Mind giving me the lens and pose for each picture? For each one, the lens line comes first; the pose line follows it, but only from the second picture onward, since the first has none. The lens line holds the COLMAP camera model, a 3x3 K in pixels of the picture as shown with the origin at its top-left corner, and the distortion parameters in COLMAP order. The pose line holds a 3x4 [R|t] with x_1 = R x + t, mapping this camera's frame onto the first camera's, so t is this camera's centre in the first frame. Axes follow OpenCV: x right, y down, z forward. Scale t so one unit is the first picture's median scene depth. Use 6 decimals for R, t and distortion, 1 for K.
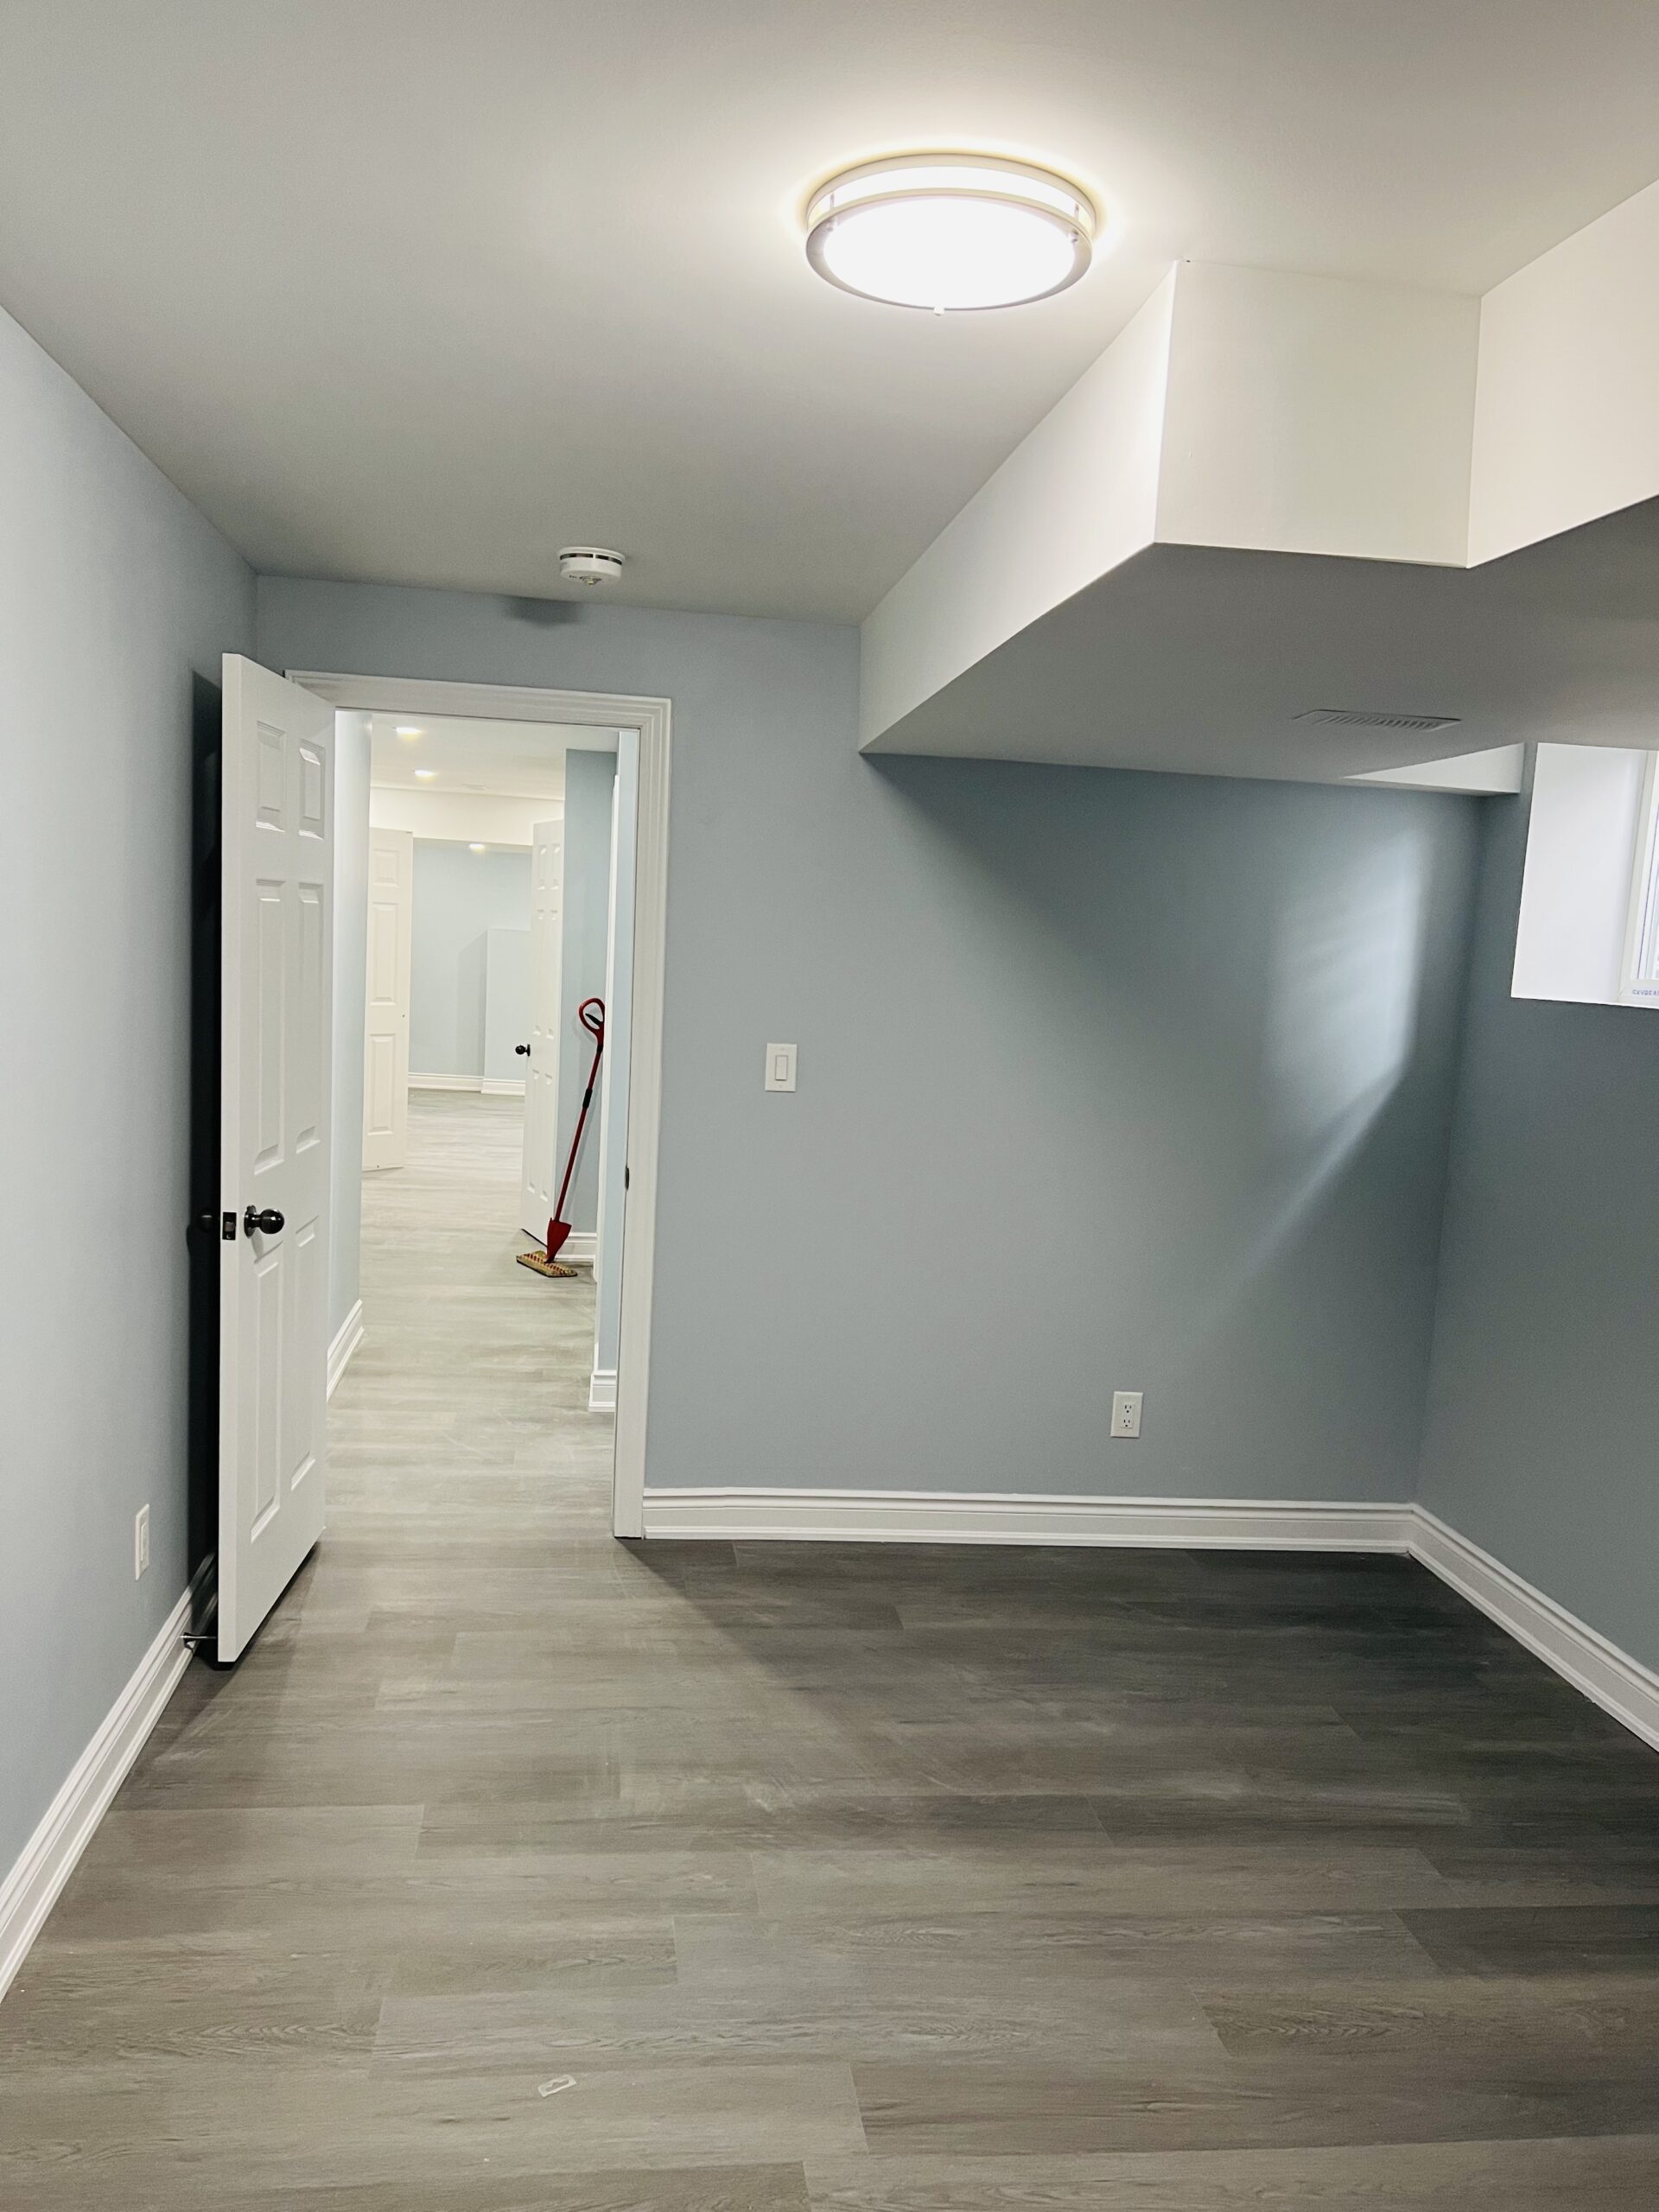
lens RADIAL K [[1654.3, 0, 825.6], [0, 1654.3, 1110.0], [0, 0, 1]] dist [0.054635, -0.067647]
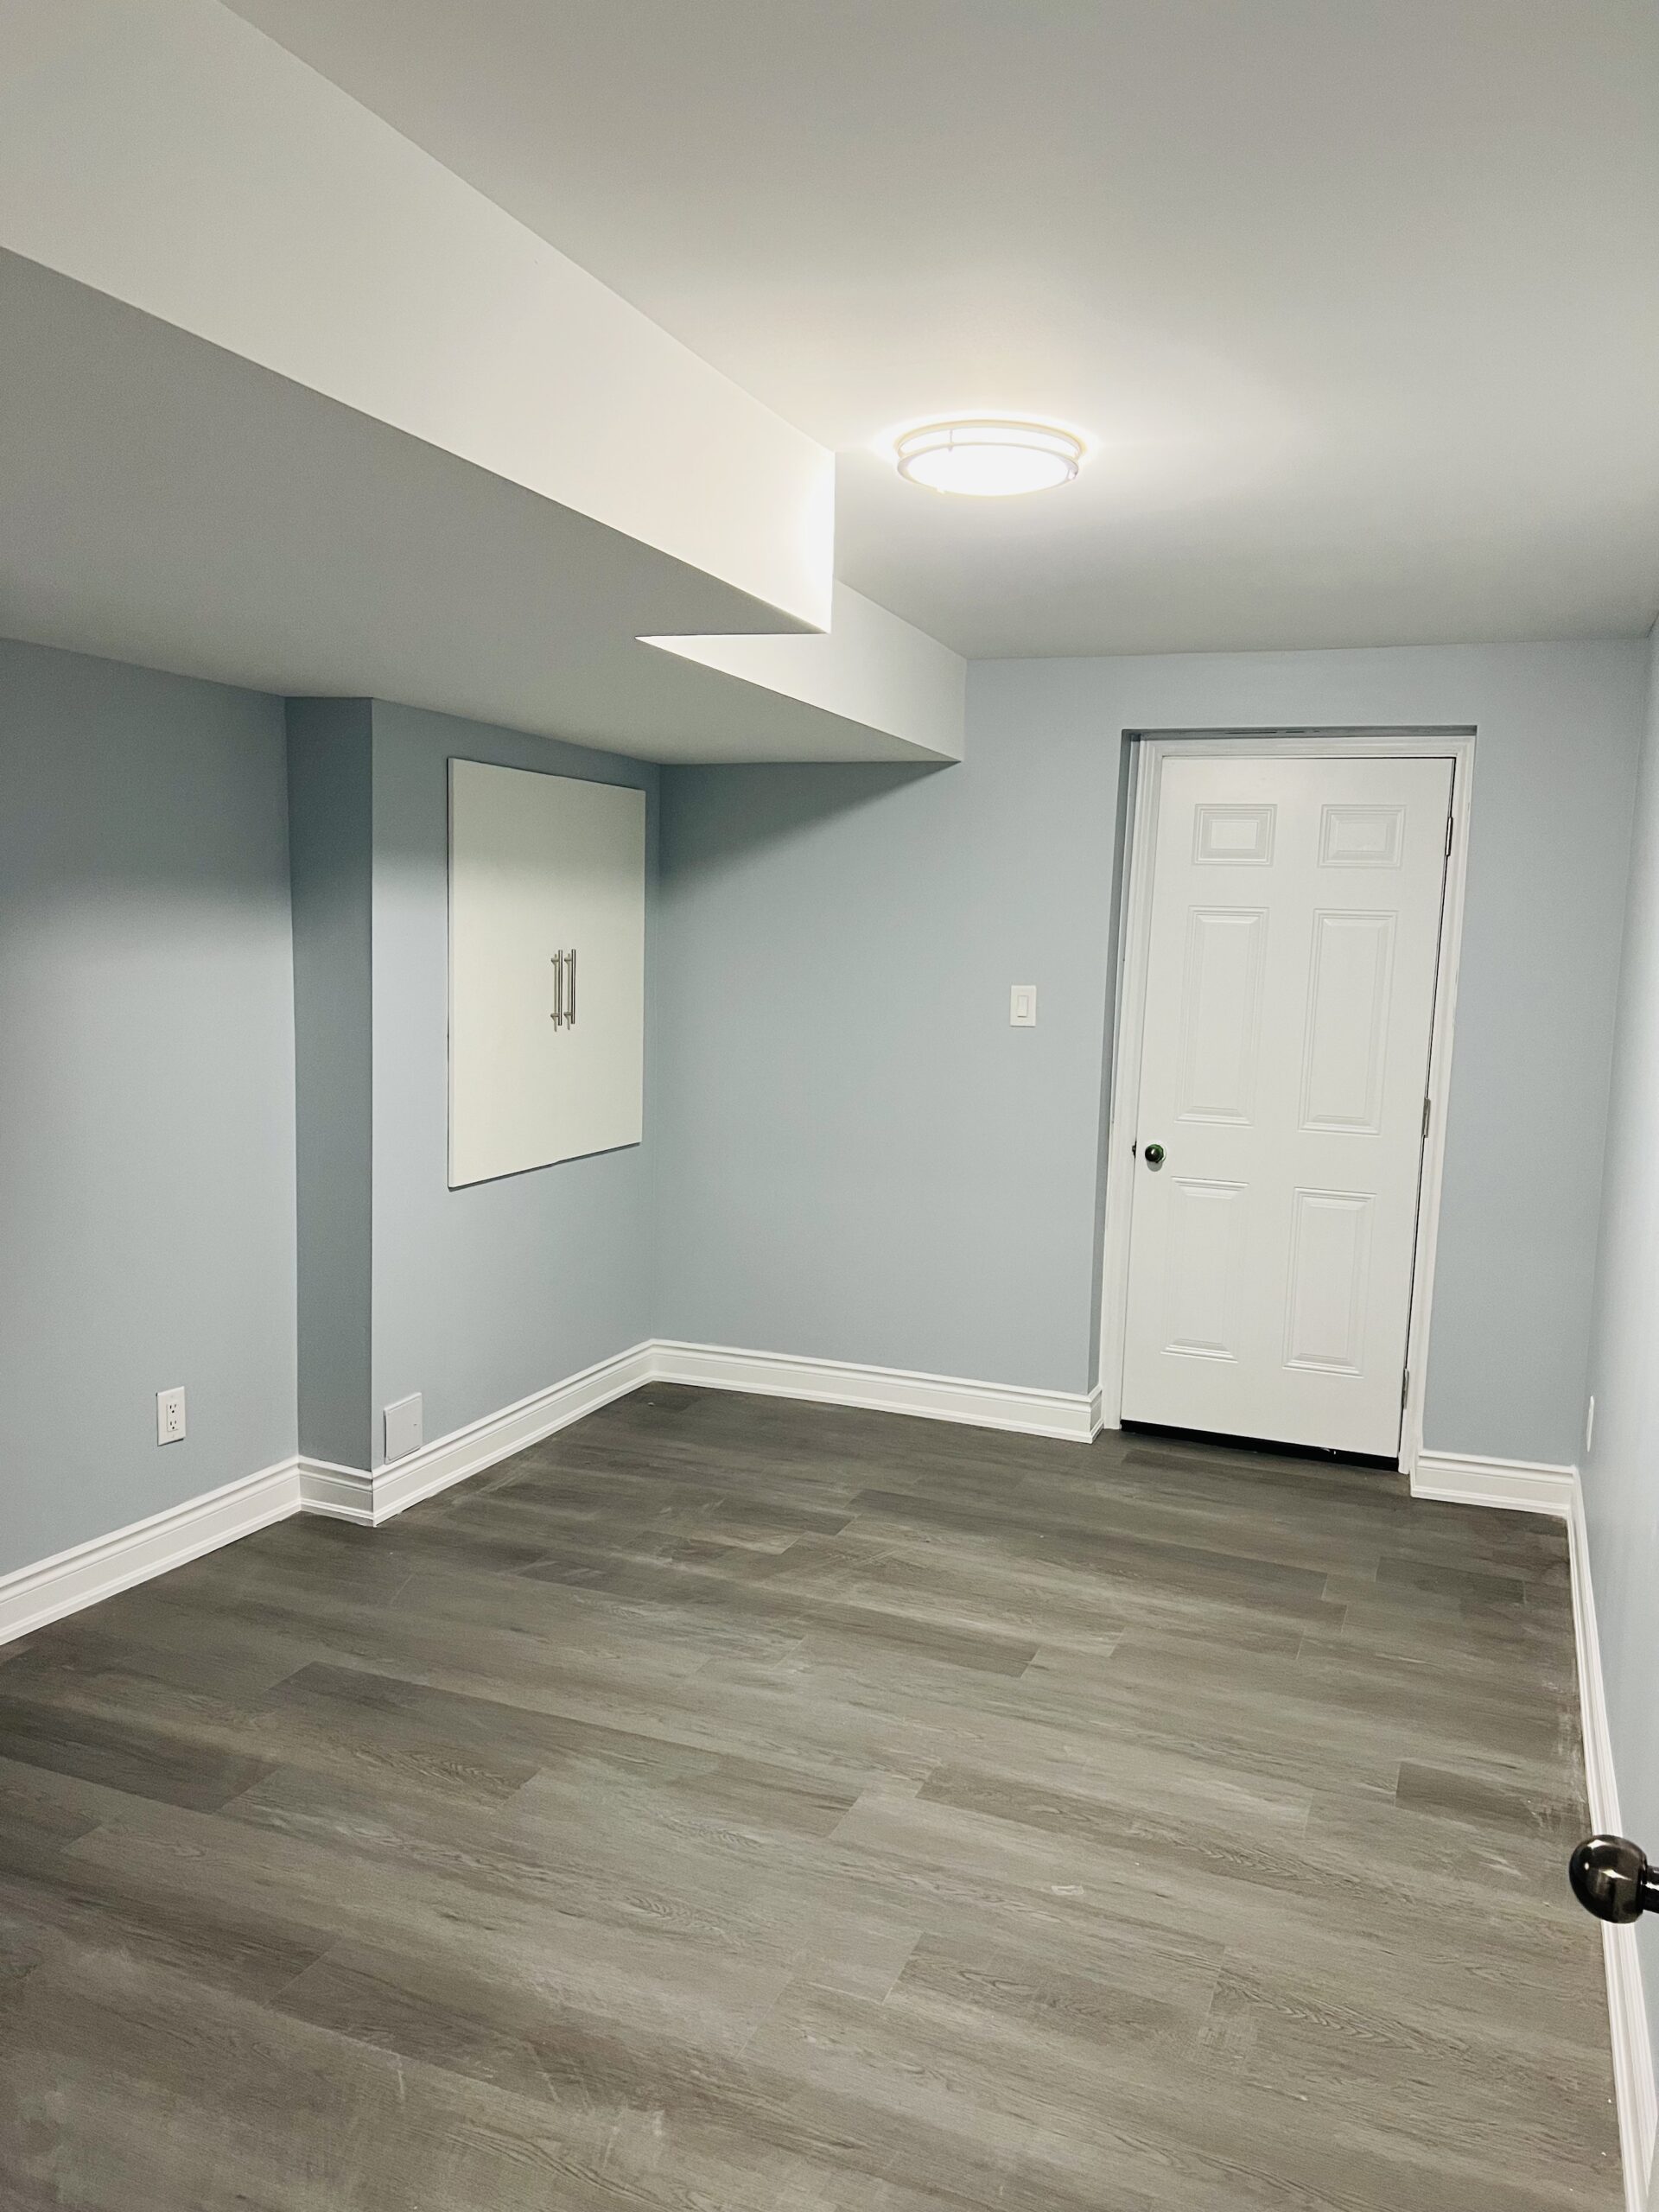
lens RADIAL K [[1654.3, 0, 830.6], [0, 1654.3, 1107.9], [0, 0, 1]] dist [0.054635, -0.067647]
pose [[-0.864127, -0.141668, 0.482922, -0.427065], [-0.033253, 0.973538, 0.226091, -0.181082], [-0.502173, 0.179313, -0.845972, 1.670602]]
